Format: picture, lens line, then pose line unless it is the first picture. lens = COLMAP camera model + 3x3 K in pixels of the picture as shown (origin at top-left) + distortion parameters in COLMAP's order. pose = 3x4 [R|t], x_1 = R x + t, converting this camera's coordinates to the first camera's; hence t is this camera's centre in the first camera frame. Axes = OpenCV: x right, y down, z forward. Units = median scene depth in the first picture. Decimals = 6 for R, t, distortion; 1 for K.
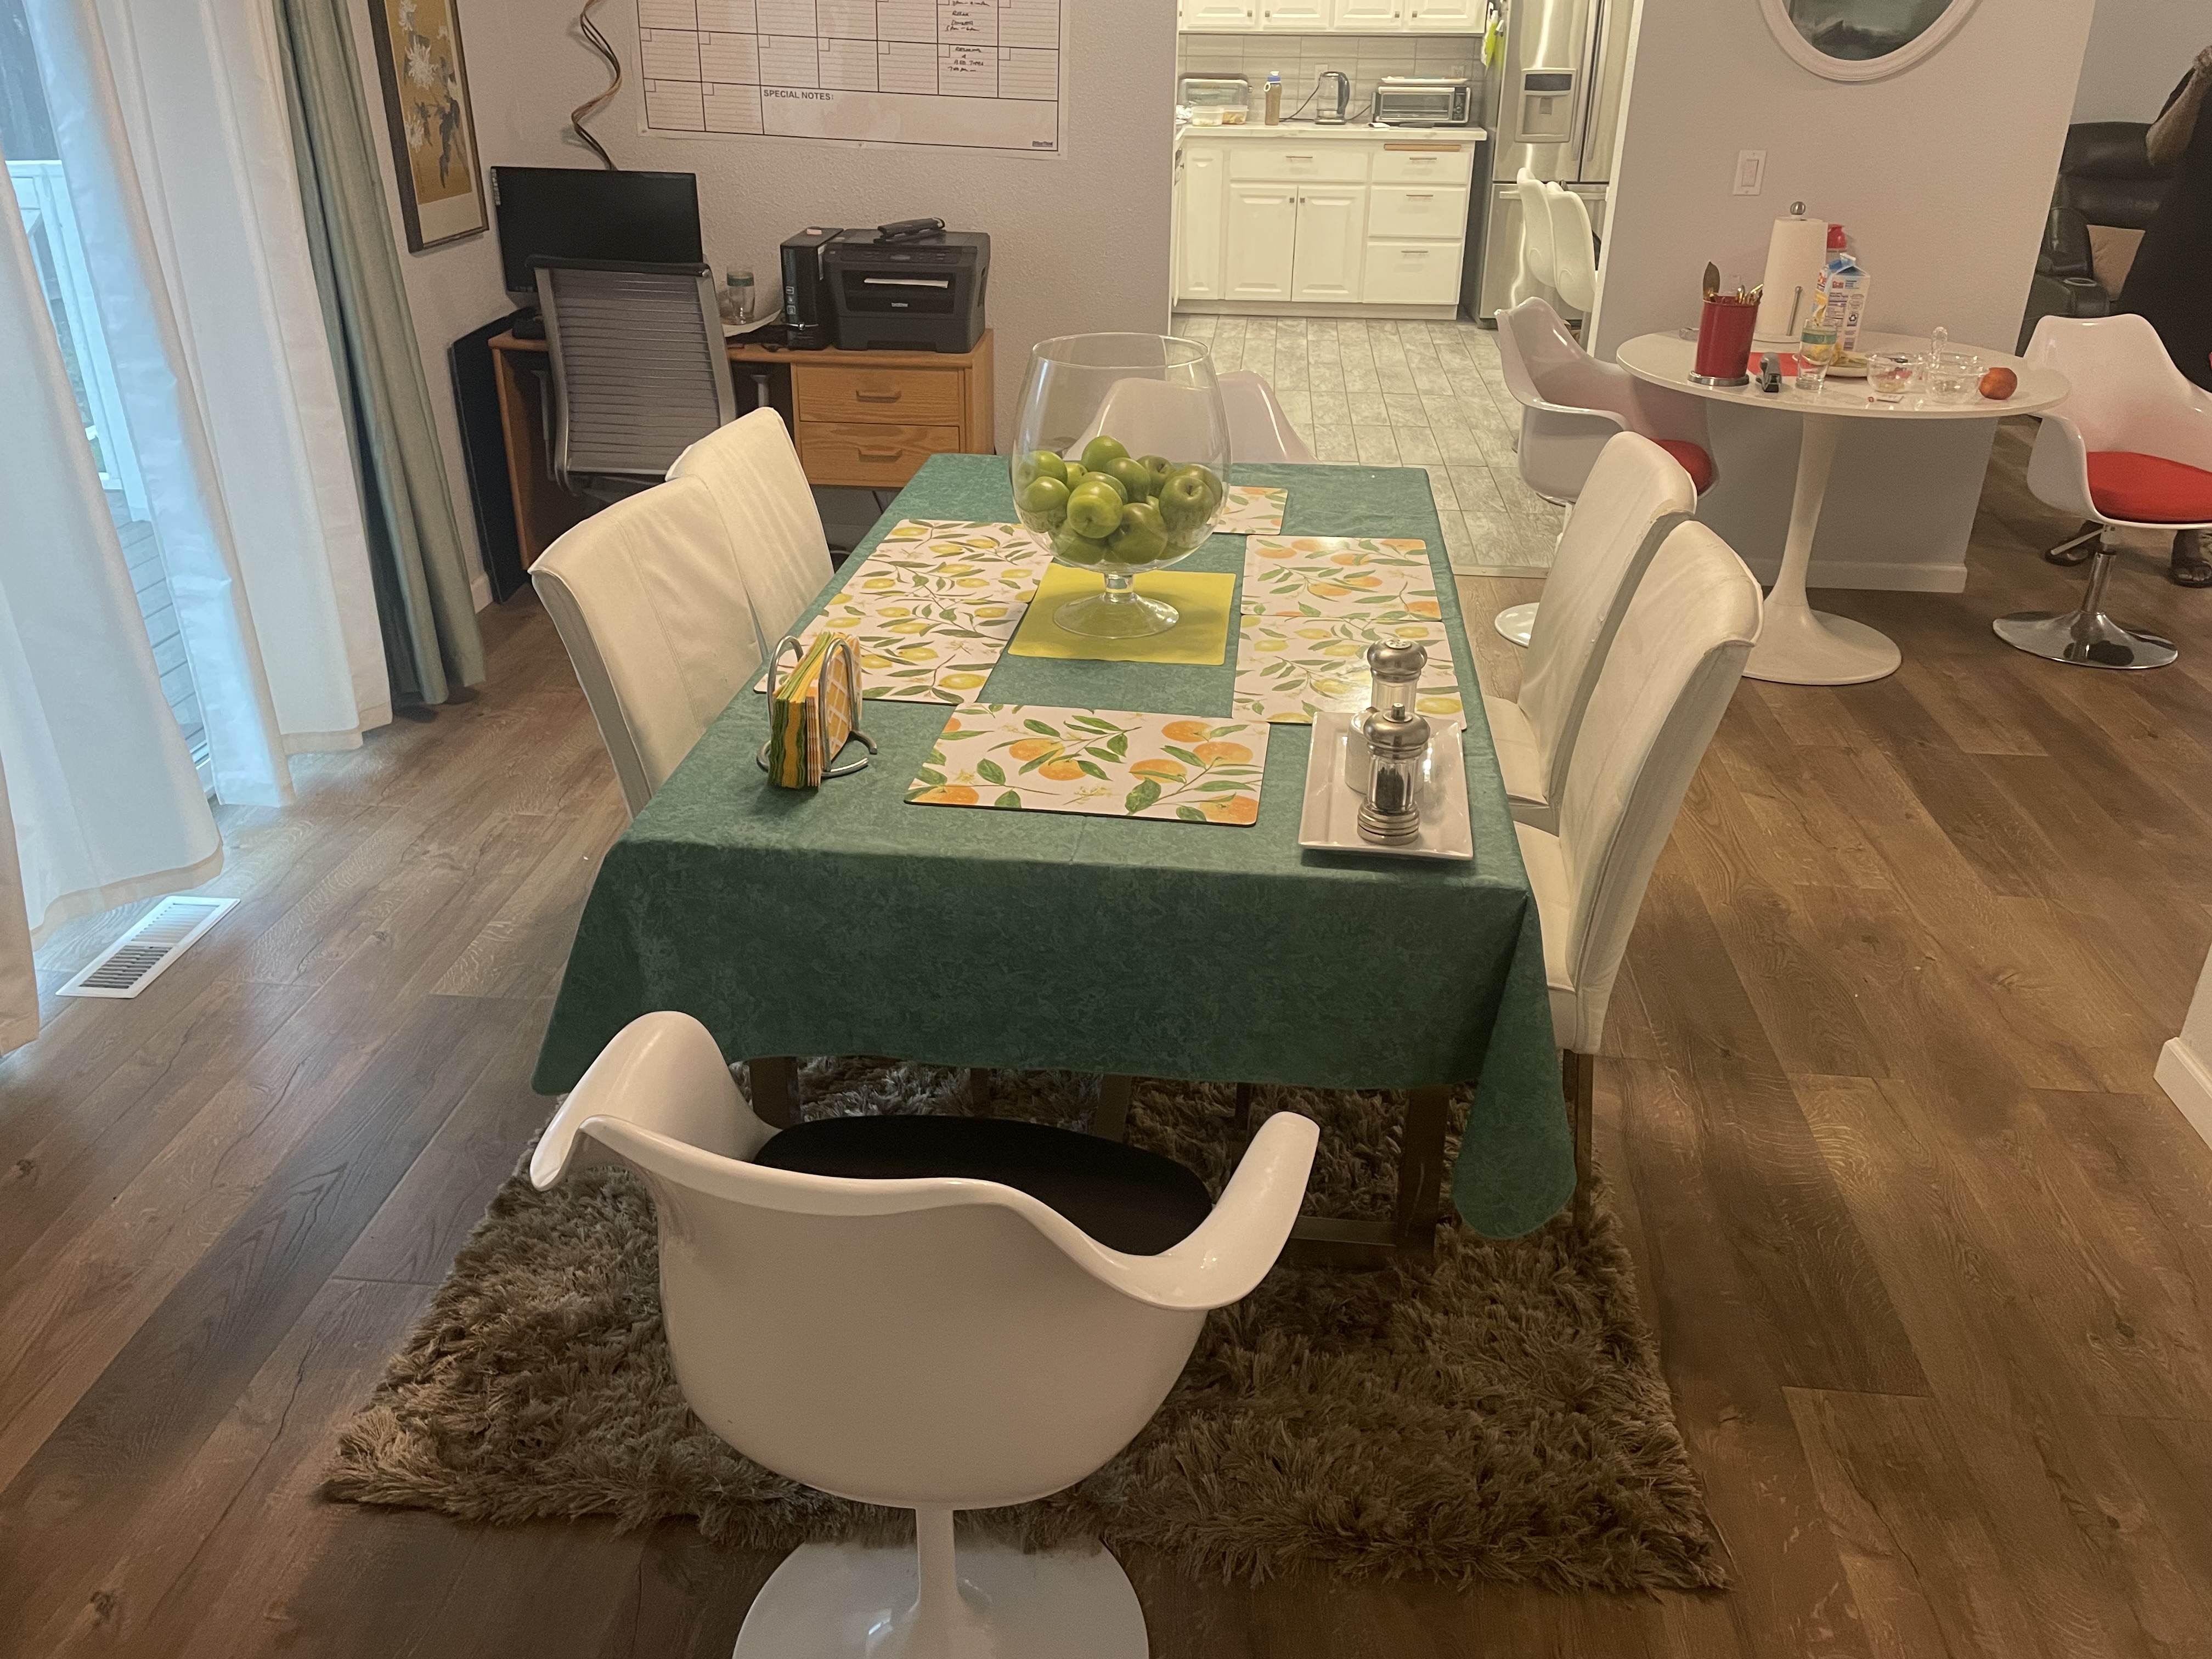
lens RADIAL K [[1734.9, 0, 1106.0], [0, 1734.9, 829.5], [0, 0, 1]] dist [0.095585, -0.102508]
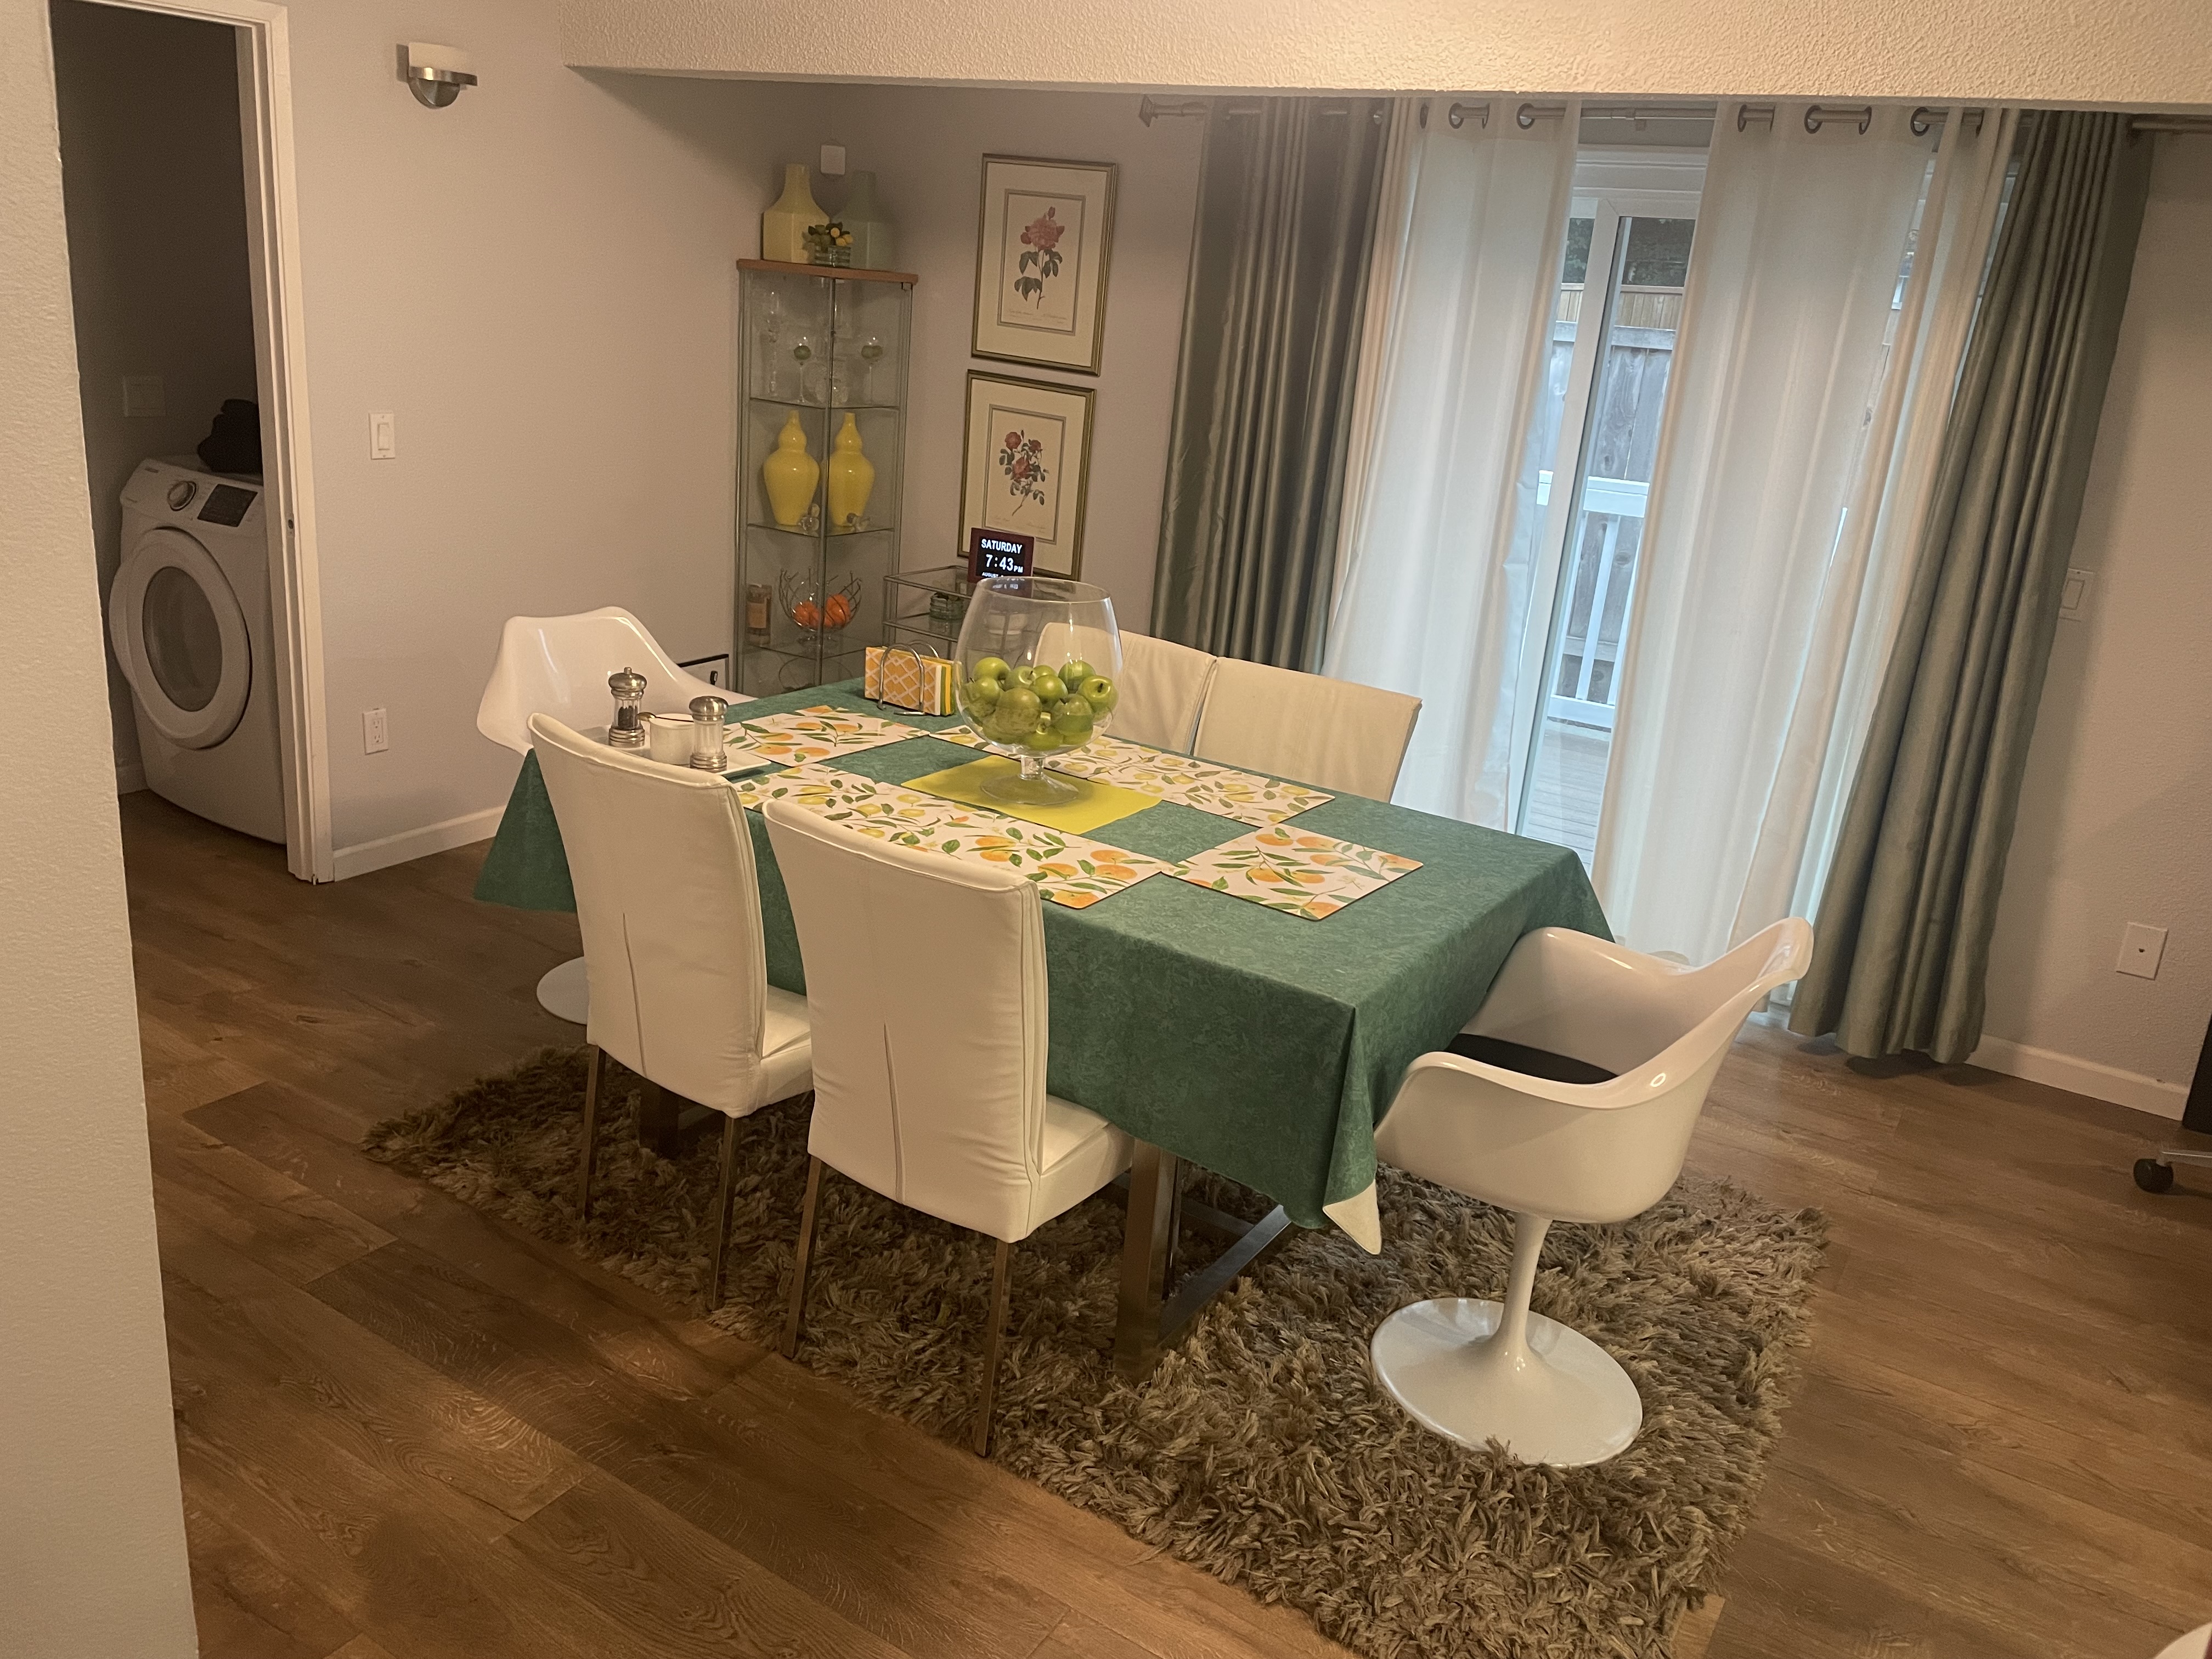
lens RADIAL K [[1734.9, 0, 1106.0], [0, 1734.9, 829.5], [0, 0, 1]] dist [0.095585, -0.102508]
pose [[-0.476447, 0.212415, -0.853158, 1.079339], [-0.459654, 0.767018, 0.447663, -0.700093], [0.749478, 0.605445, -0.267806, 1.402579]]
